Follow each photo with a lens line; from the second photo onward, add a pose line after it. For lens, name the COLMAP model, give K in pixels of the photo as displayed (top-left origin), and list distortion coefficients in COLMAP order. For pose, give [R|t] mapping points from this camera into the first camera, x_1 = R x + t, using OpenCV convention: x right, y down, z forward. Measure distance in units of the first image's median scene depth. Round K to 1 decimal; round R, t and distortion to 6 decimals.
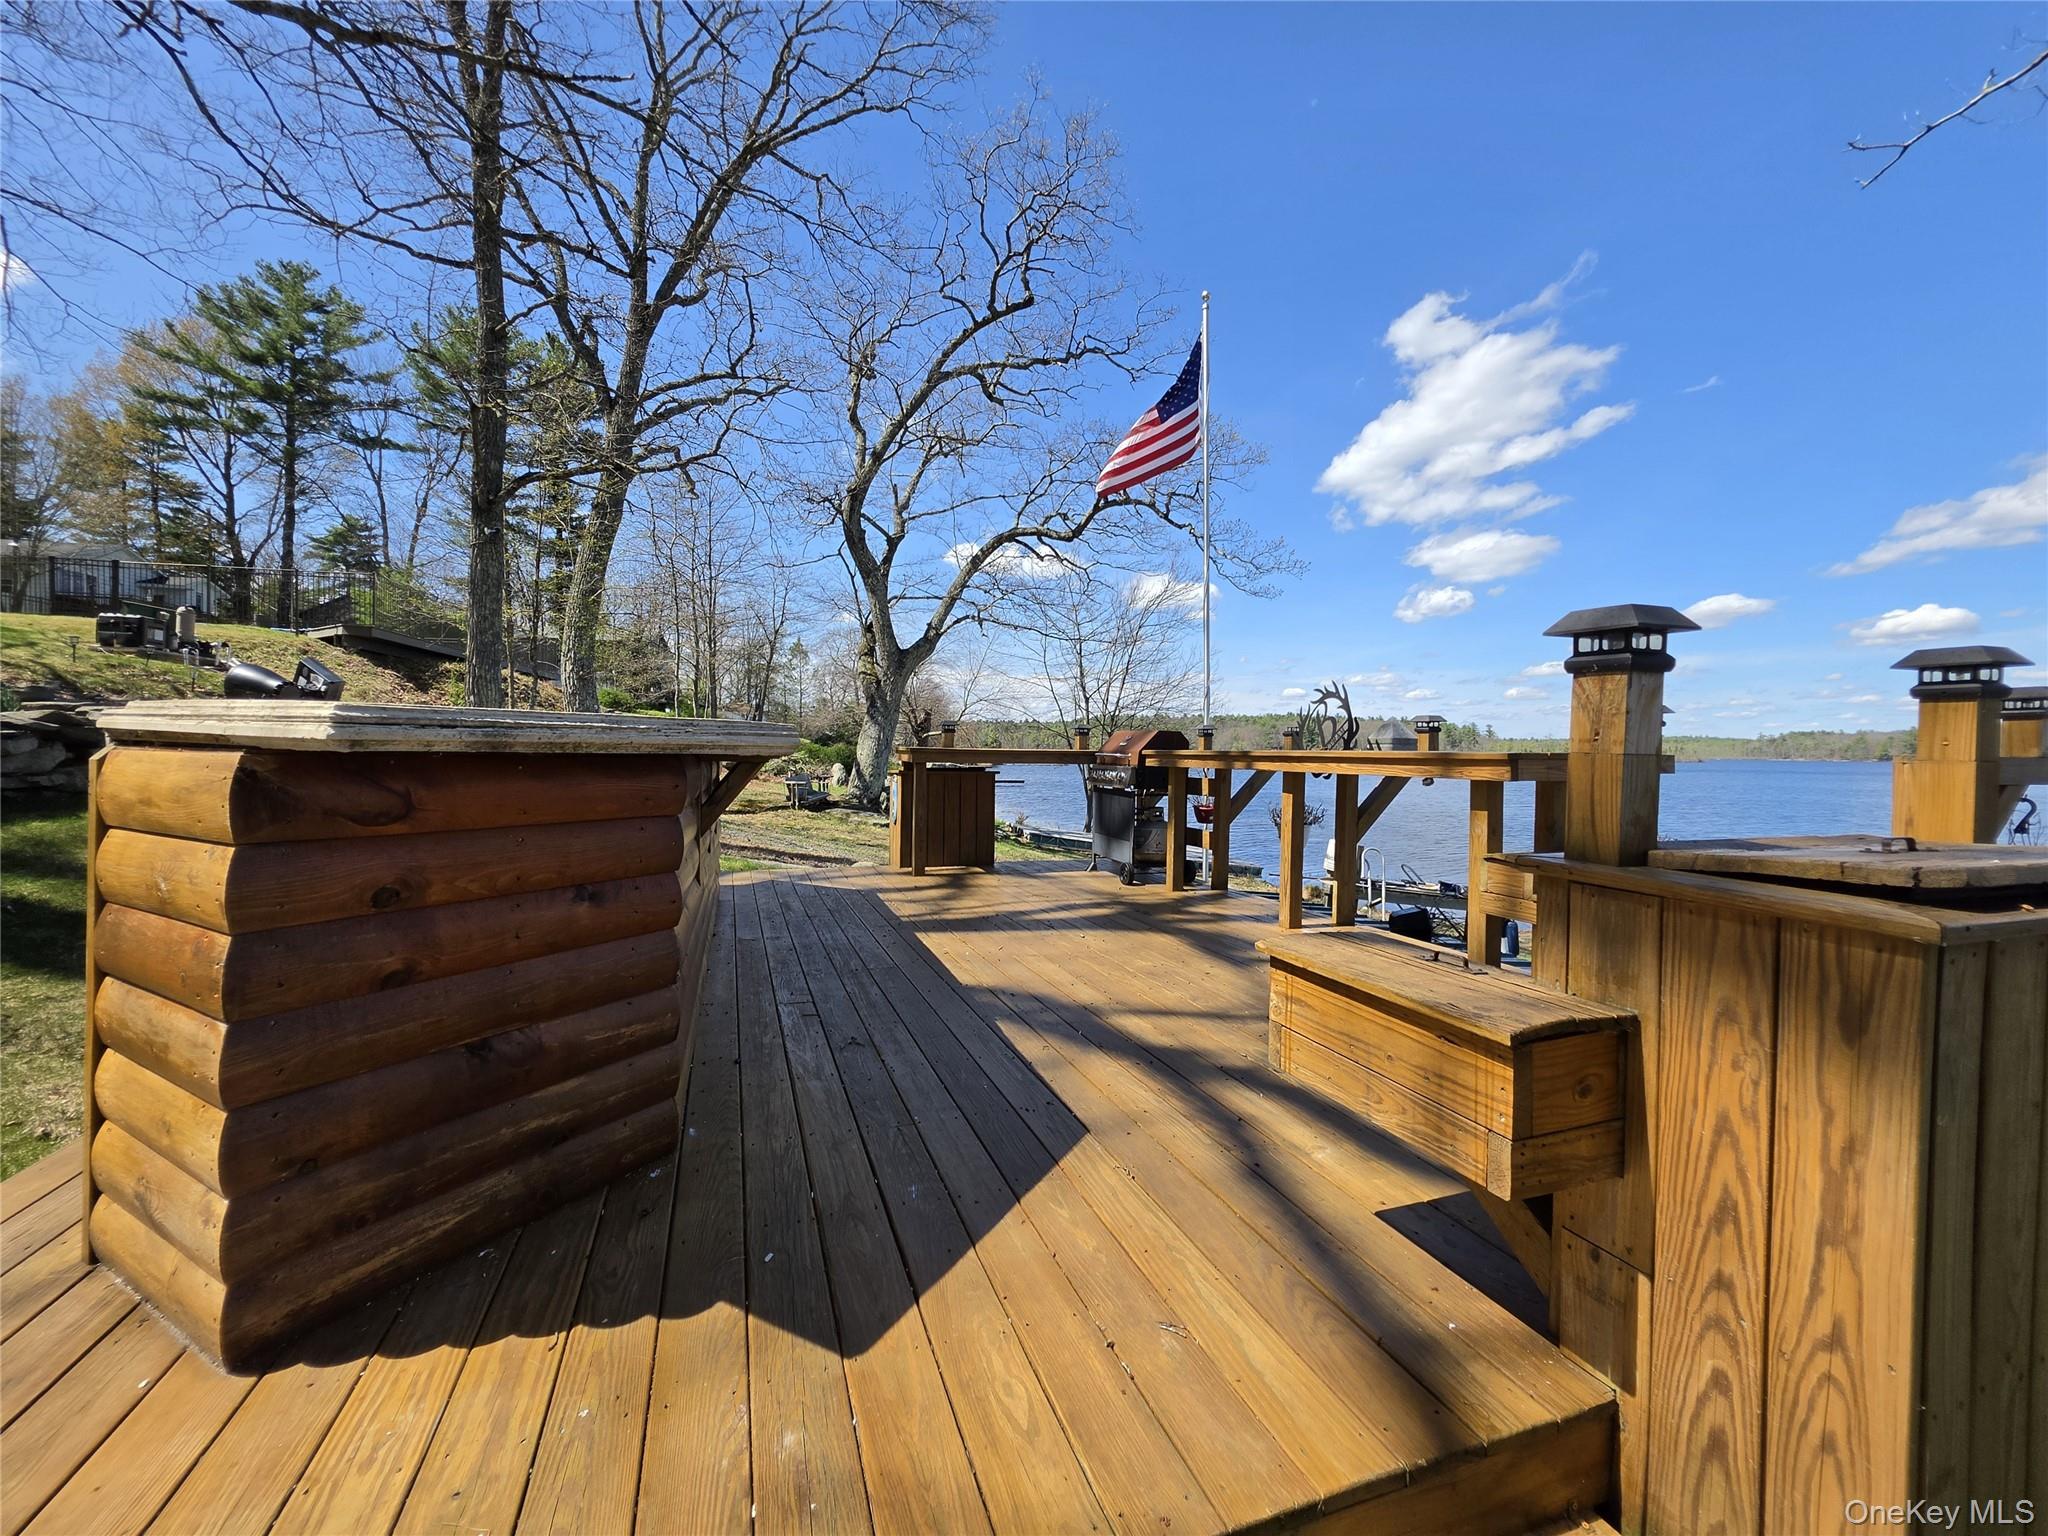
lens RADIAL K [[844.8, 0, 1027.5], [0, 844.8, 756.7], [0, 0, 1]] dist [0.001022, -0.000043]
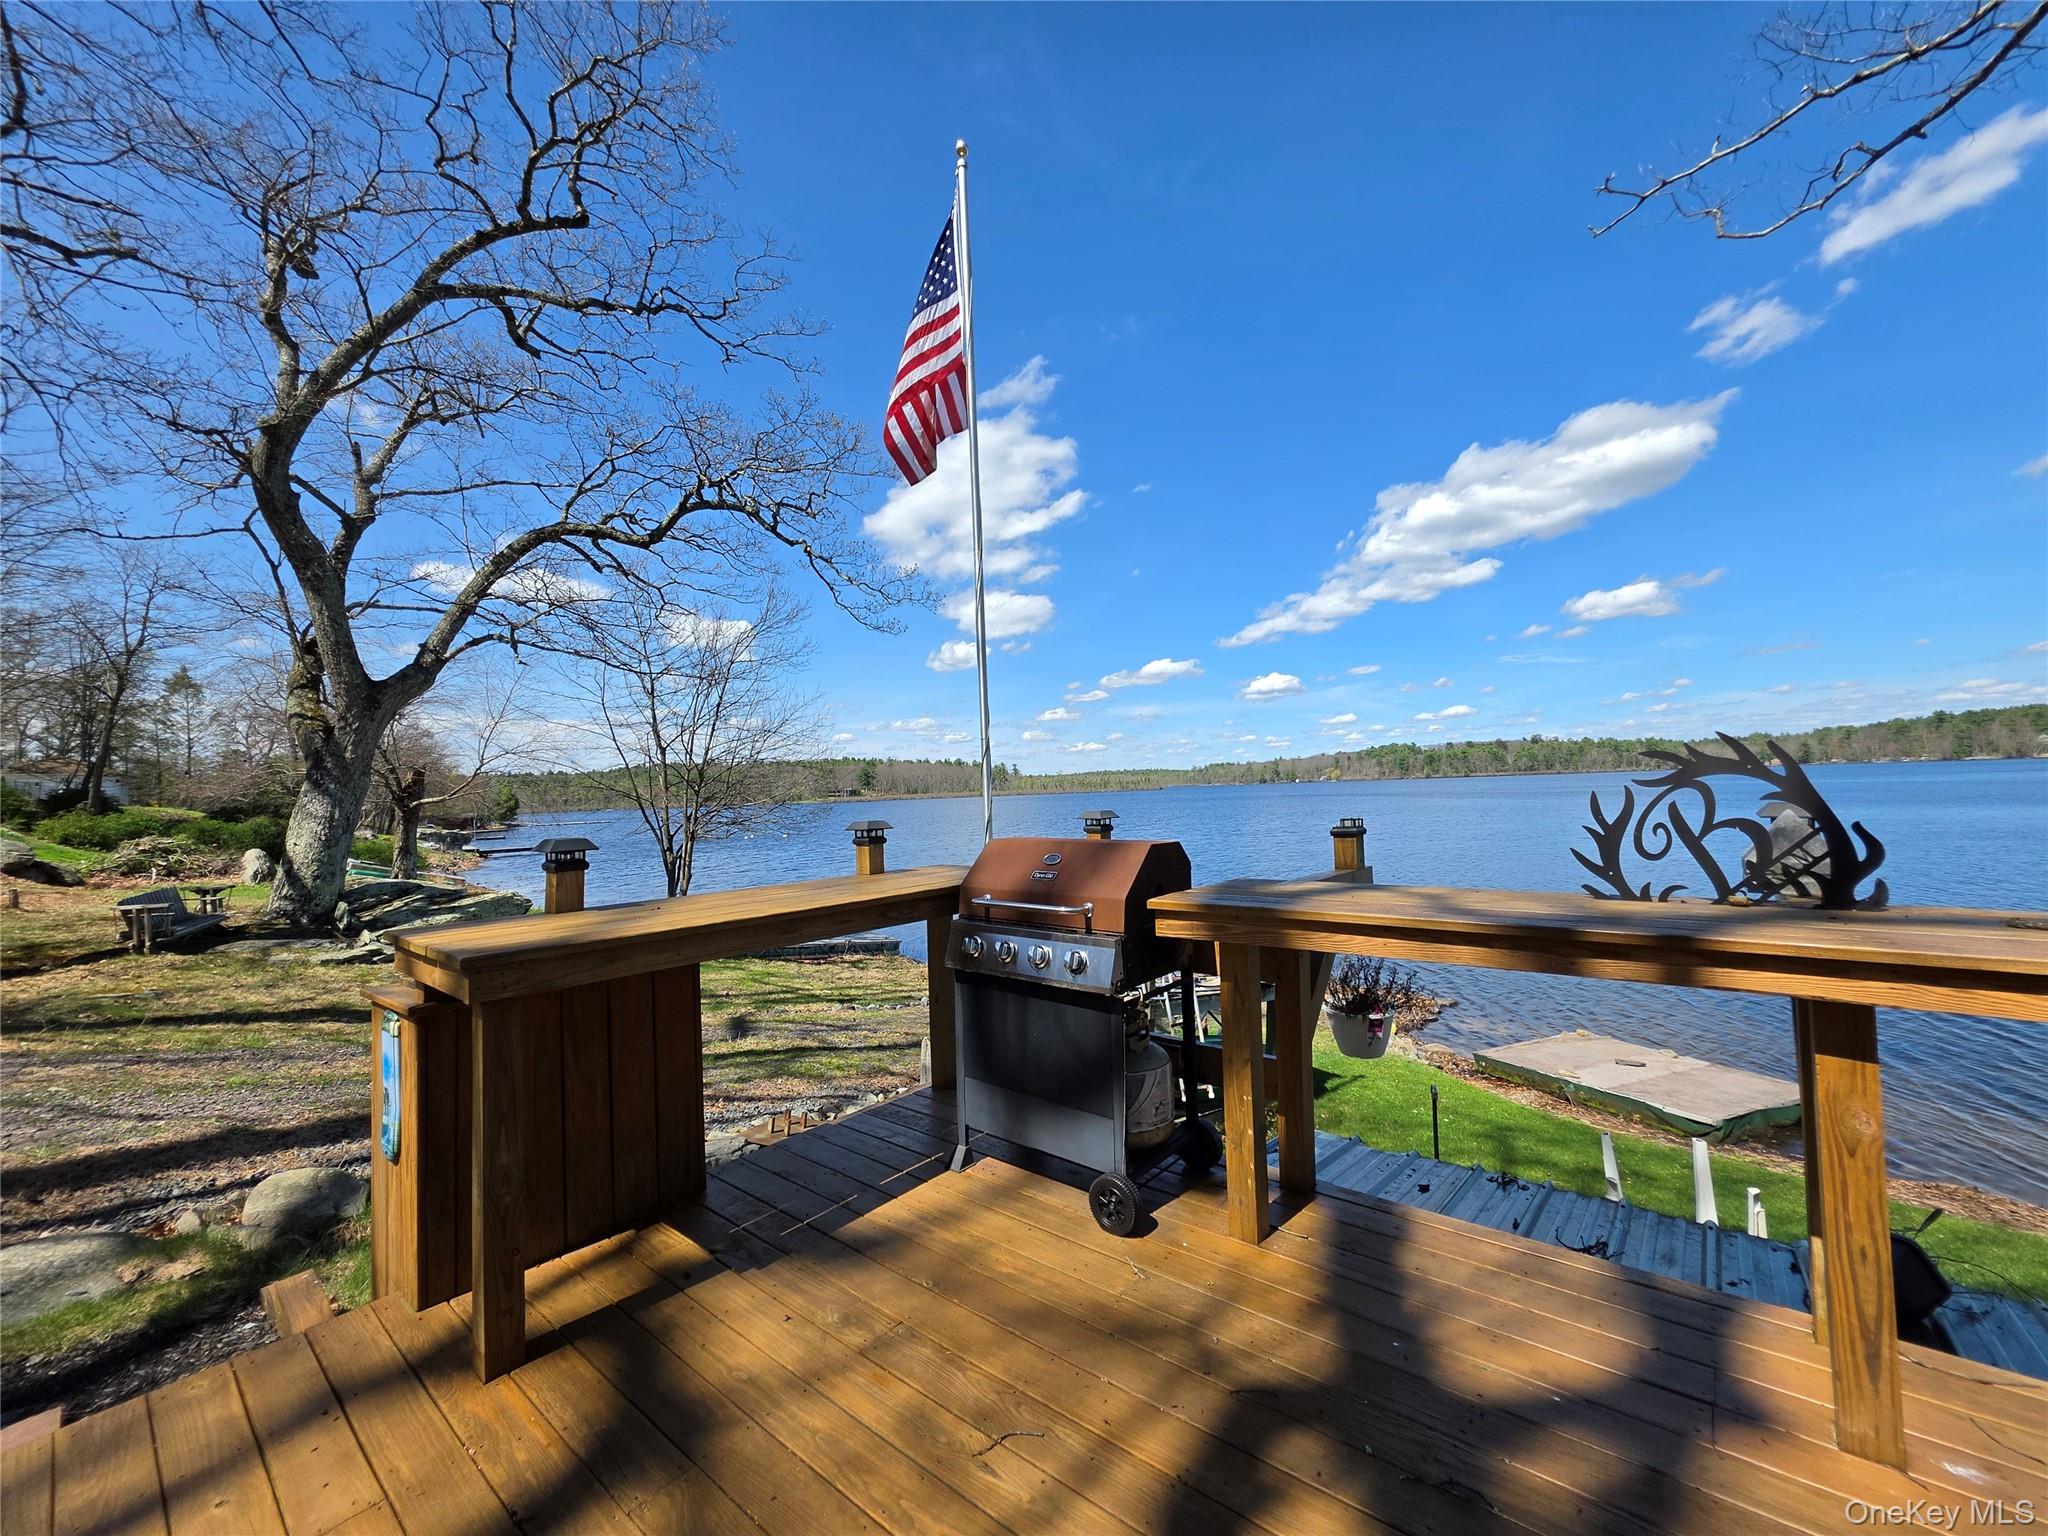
lens RADIAL K [[814.7, 0, 1015.6], [0, 814.7, 757.5], [0, 0, 1]] dist [0.000251, 0.000253]
pose [[0.865396, -0.021178, 0.500641, -0.033641], [0.046632, 0.998174, -0.038383, -0.018446], [-0.498915, 0.056562, 0.864803, 0.195506]]
